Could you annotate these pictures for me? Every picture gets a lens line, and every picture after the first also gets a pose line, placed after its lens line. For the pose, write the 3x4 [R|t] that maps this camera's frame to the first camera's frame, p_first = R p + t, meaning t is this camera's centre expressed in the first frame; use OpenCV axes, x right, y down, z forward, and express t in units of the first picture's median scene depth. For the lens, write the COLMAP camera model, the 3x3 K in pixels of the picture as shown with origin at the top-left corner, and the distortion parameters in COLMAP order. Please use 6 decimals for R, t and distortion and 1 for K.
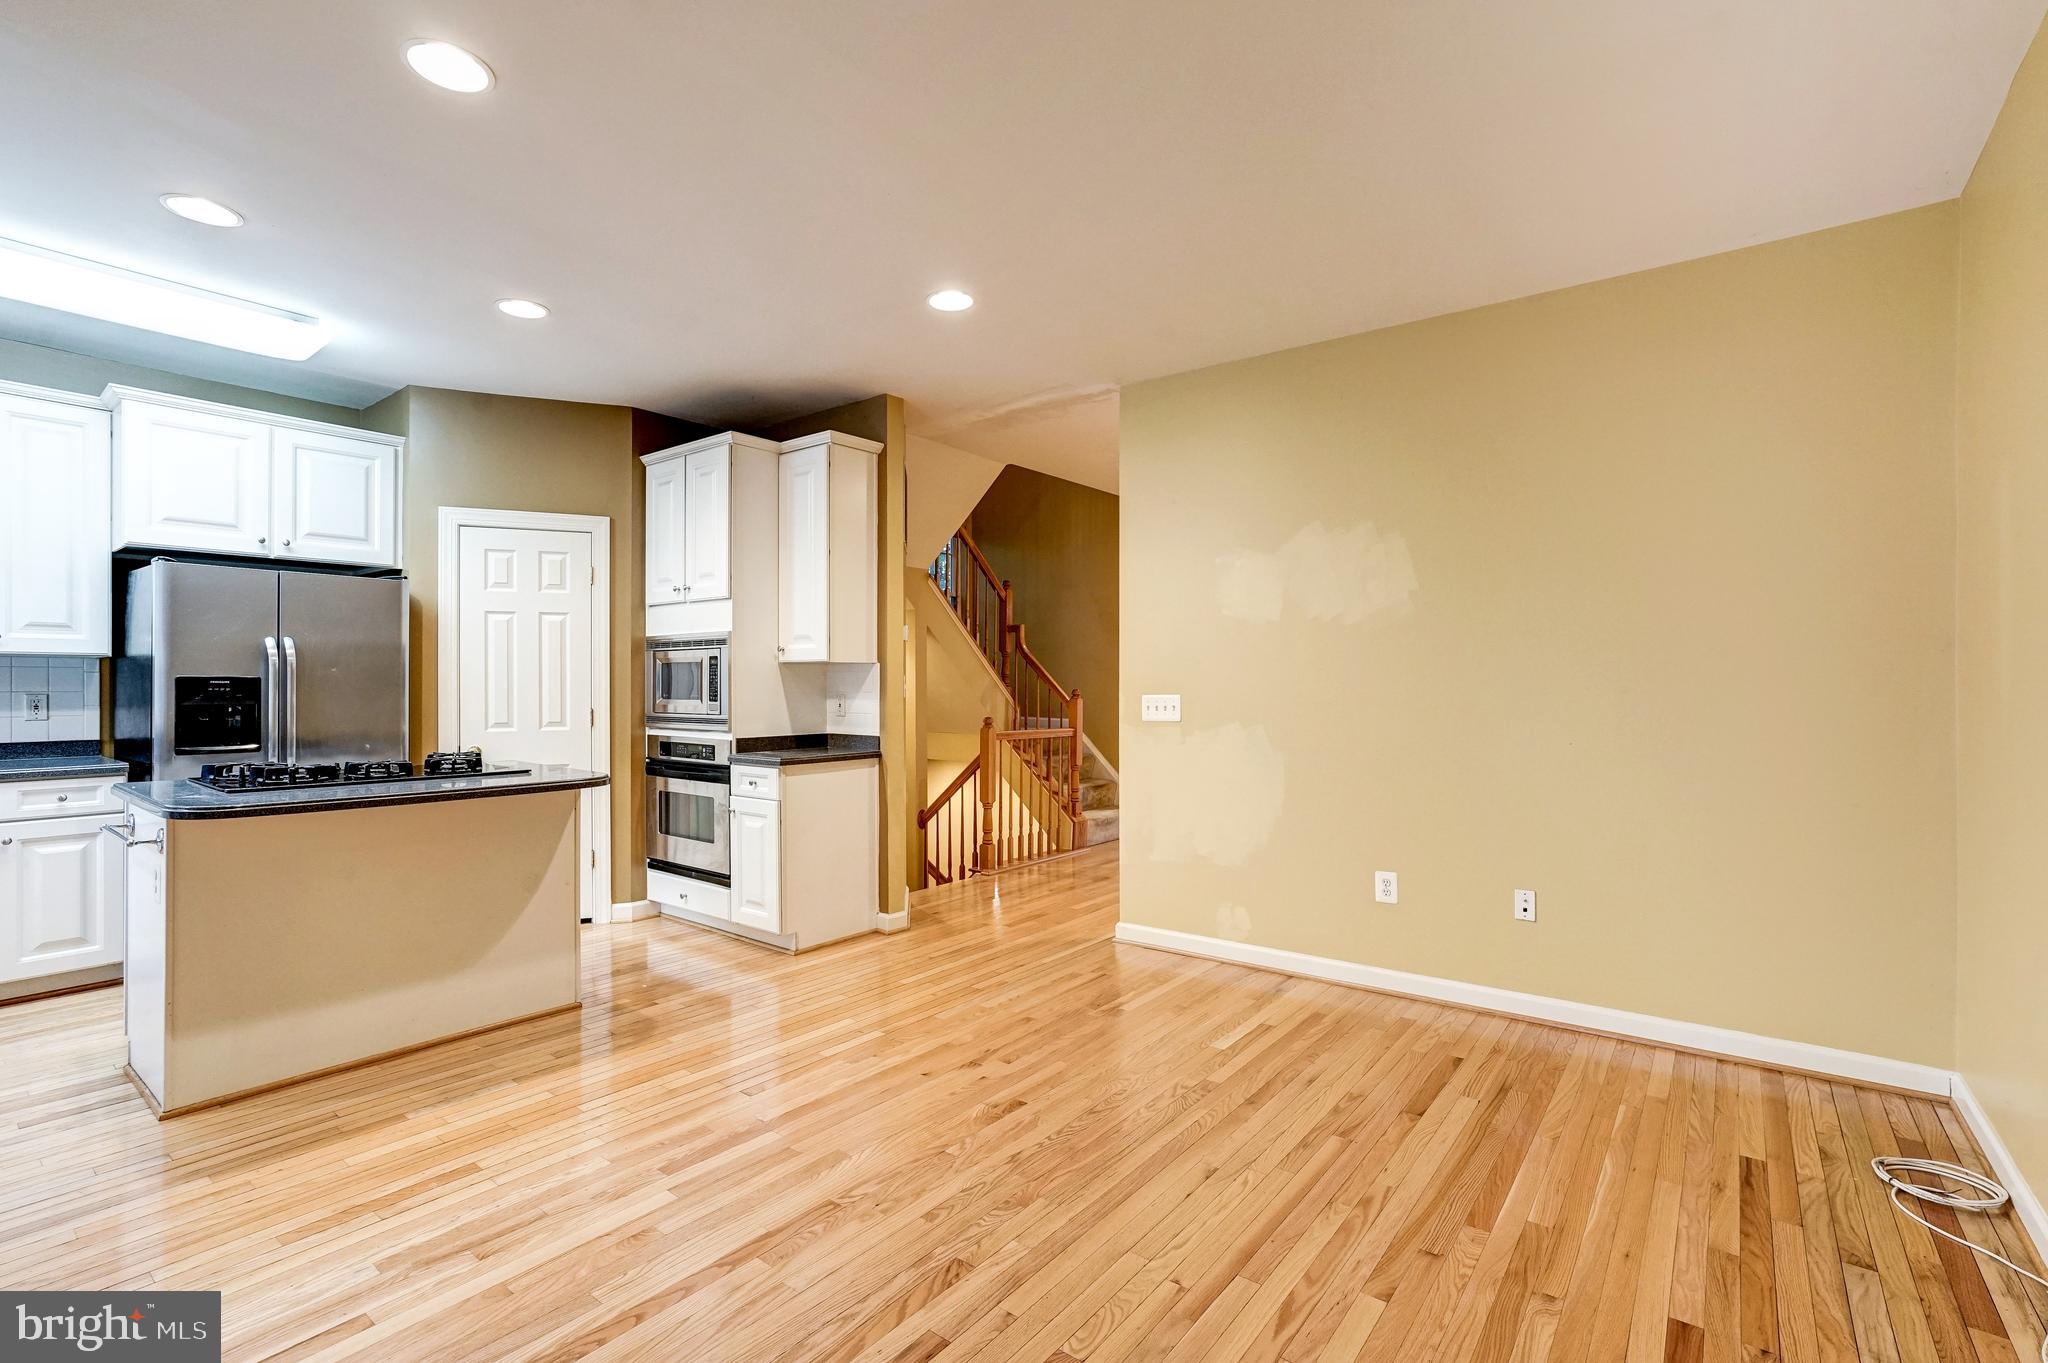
lens RADIAL K [[931.9, 0, 1024.0], [0, 931.9, 681.5], [0, 0, 1]] dist [-0.049260, 0.024350]
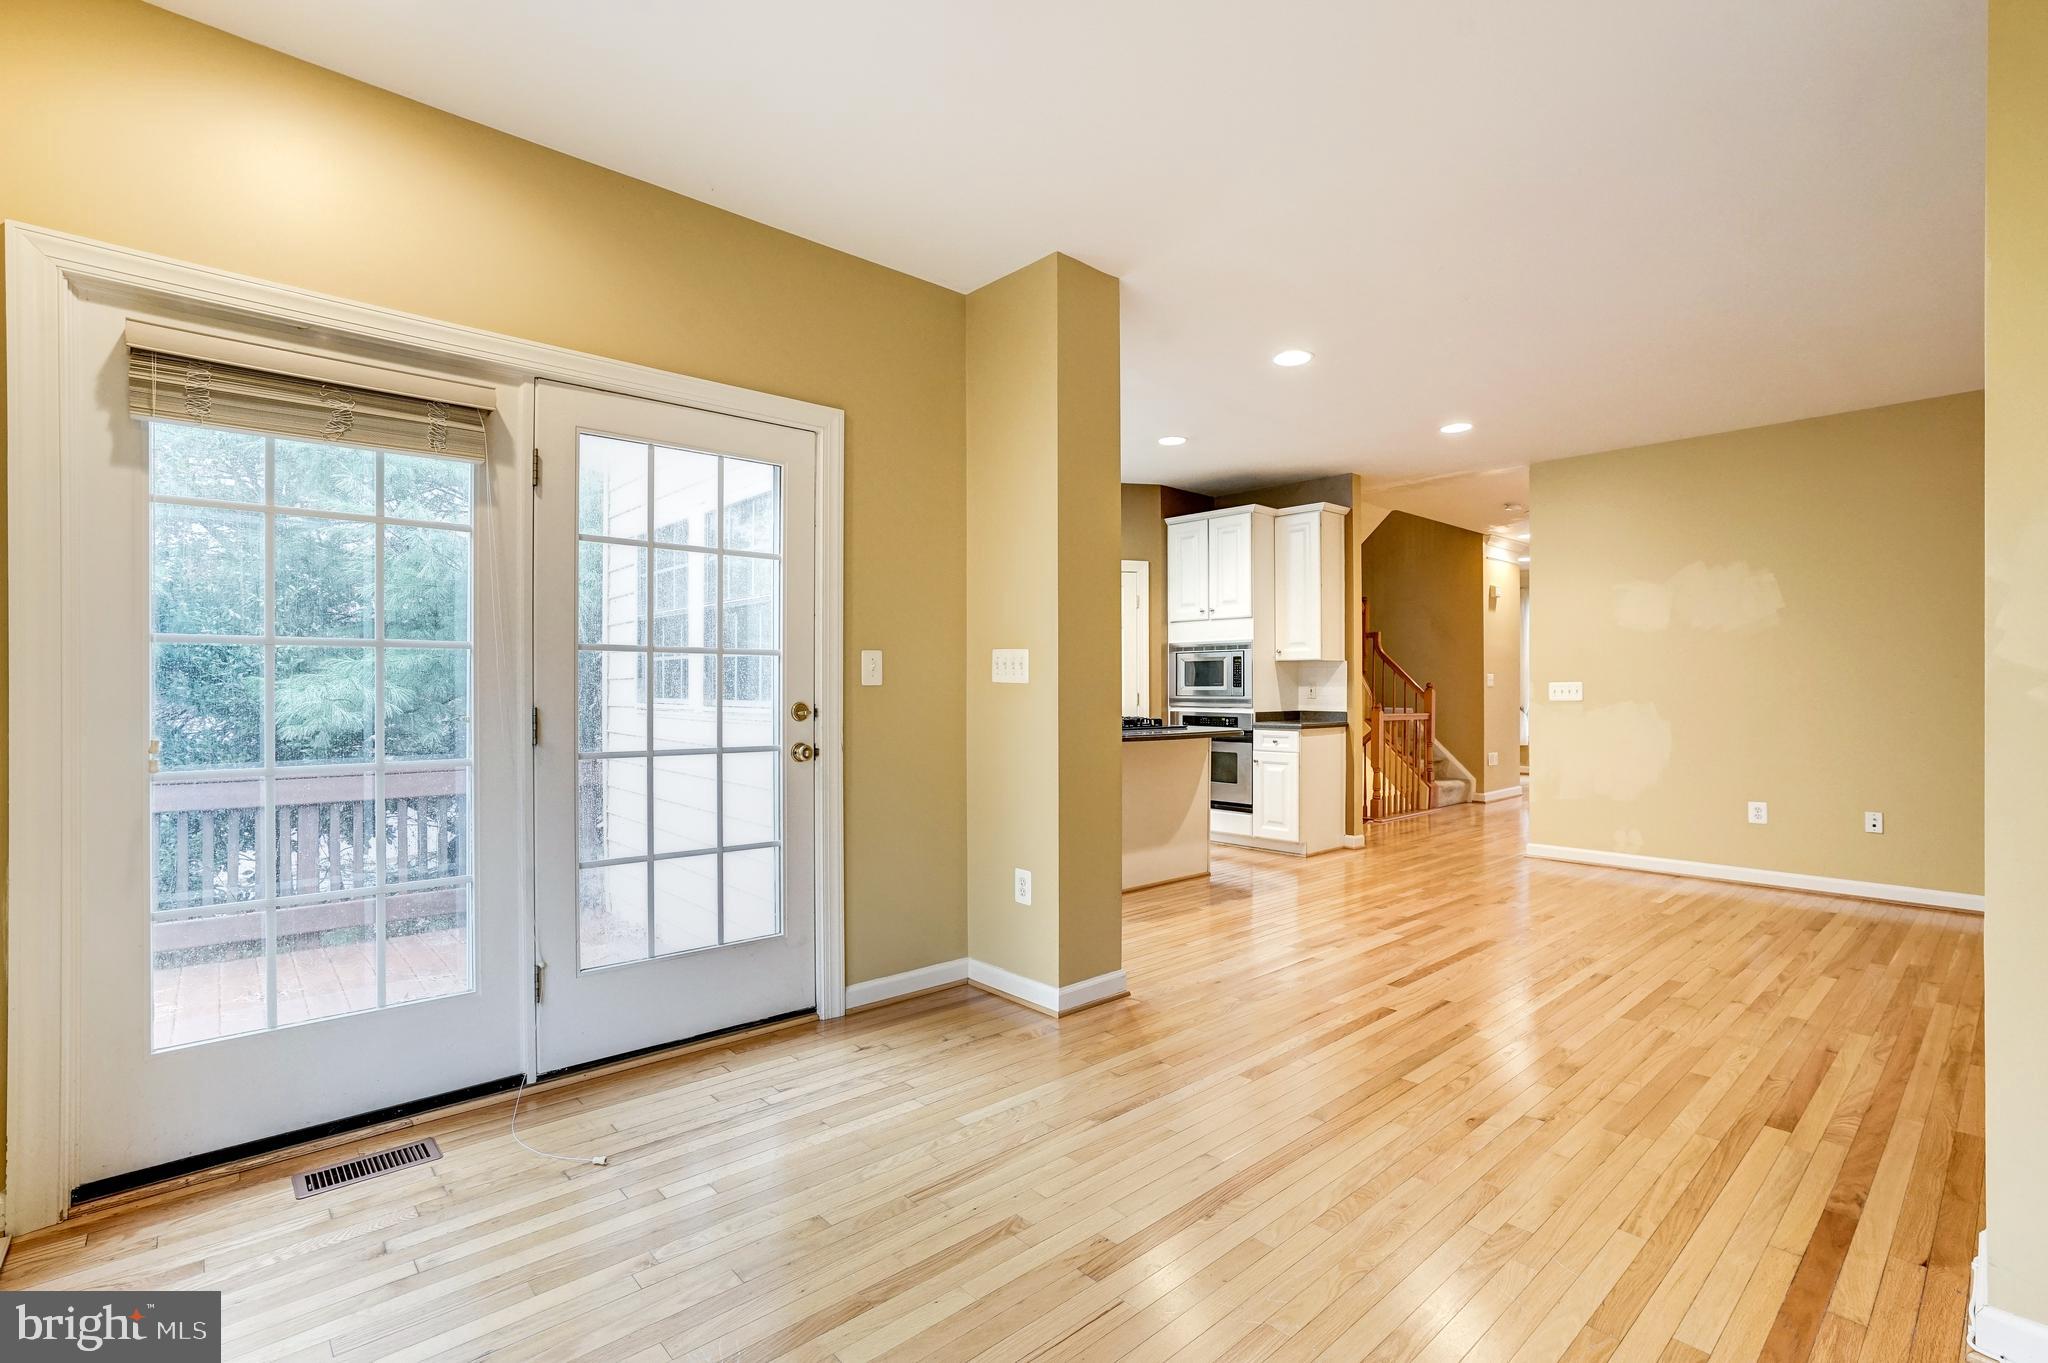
lens RADIAL K [[931.9, 0, 1024.0], [0, 931.9, 681.5], [0, 0, 1]] dist [-0.049260, 0.024350]
pose [[0.982965, -0.000455, -0.183793, -0.404280], [-0.000208, 0.999994, -0.003587, 0.018320], [0.183793, 0.003564, 0.982959, -0.525337]]
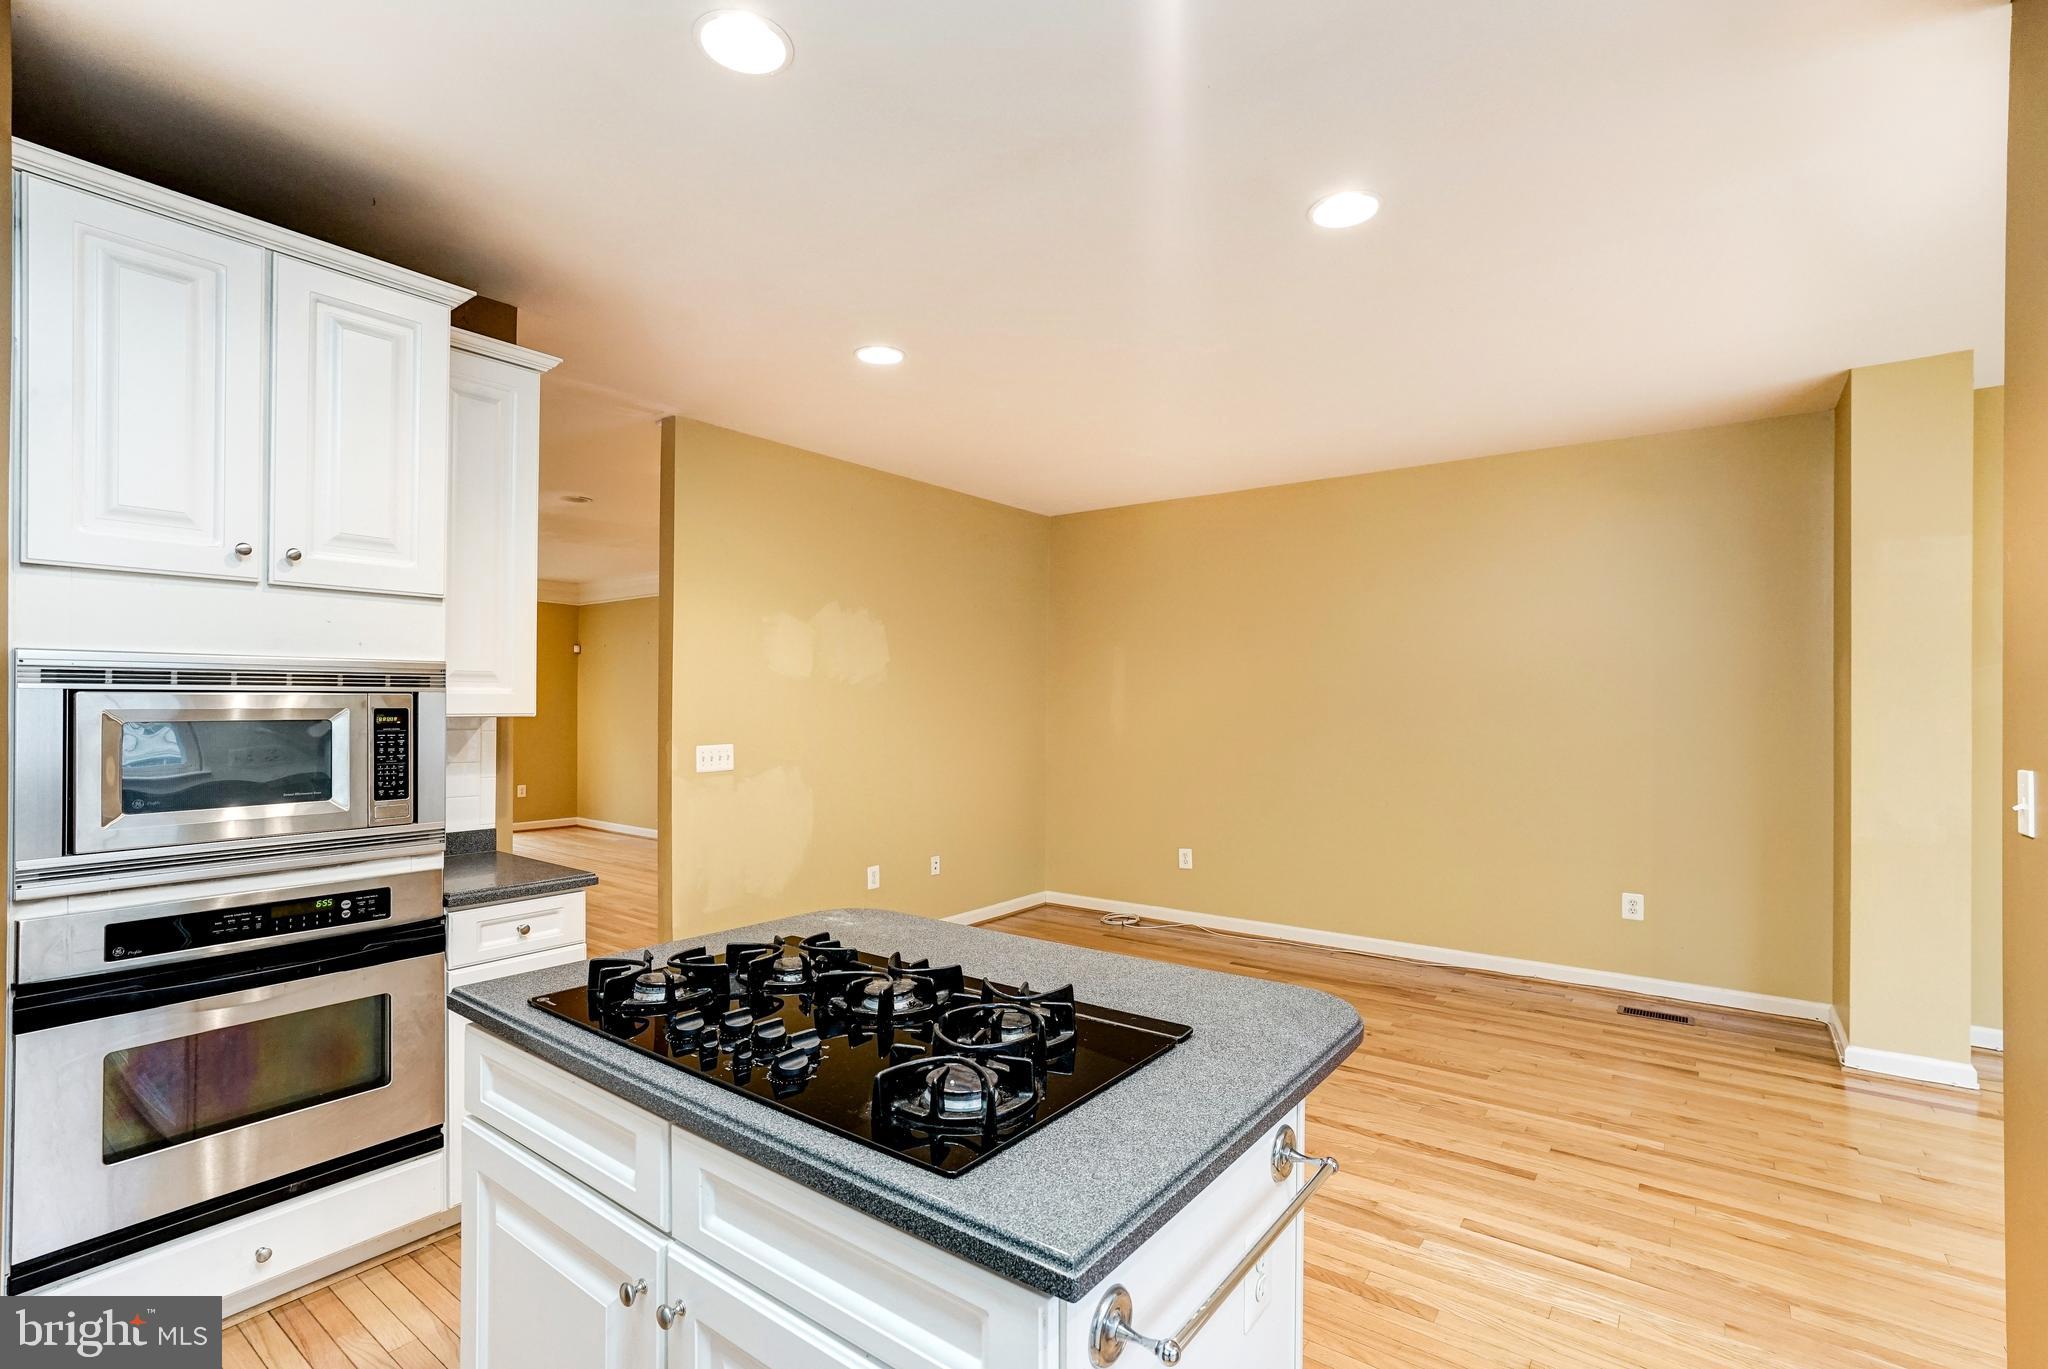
lens RADIAL K [[943.8, 0, 1018.2], [0, 943.8, 695.4], [0, 0, 1]] dist [-0.044425, 0.027437]
pose [[-0.010151, 0.006596, 0.999927, -0.854691], [-0.006336, 0.999958, -0.006660, -0.033738], [-0.999928, -0.006403, -0.010109, 0.680750]]
